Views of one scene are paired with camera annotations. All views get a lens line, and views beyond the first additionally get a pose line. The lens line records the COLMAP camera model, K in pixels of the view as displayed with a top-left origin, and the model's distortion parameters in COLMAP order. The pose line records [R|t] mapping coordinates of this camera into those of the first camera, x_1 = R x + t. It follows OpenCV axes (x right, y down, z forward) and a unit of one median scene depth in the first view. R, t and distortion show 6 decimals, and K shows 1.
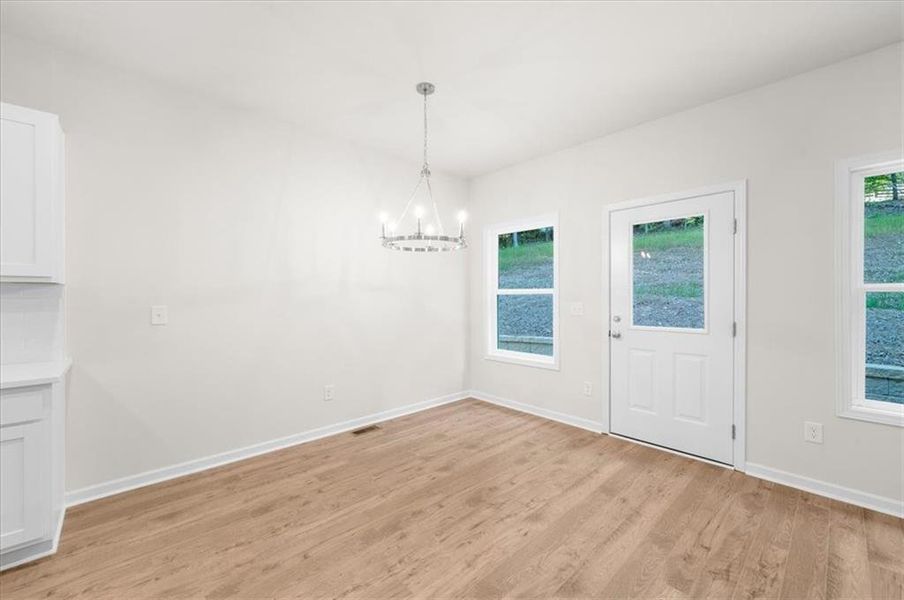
lens RADIAL K [[364.8, 0, 449.1], [0, 364.8, 297.2], [0, 0, 1]] dist [0.001157, 0.000172]
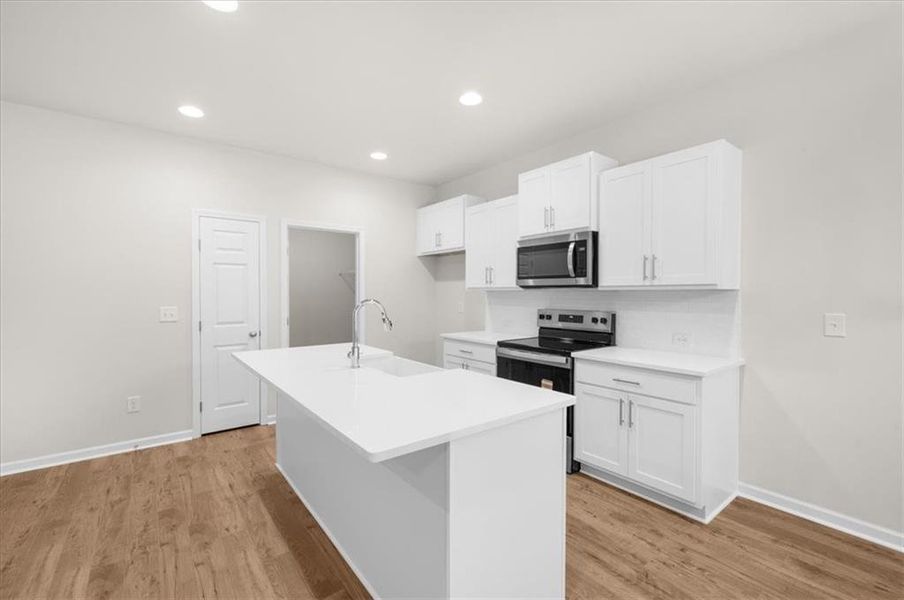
lens RADIAL K [[389.5, 0, 452.0], [0, 389.5, 300.0], [0, 0, 1]] dist [0.002315, 0.000417]
pose [[-0.085296, 0.016223, -0.996224, 0.141432], [-0.002976, 0.999859, 0.016537, -0.017571], [0.996351, 0.004375, -0.085236, 0.207474]]
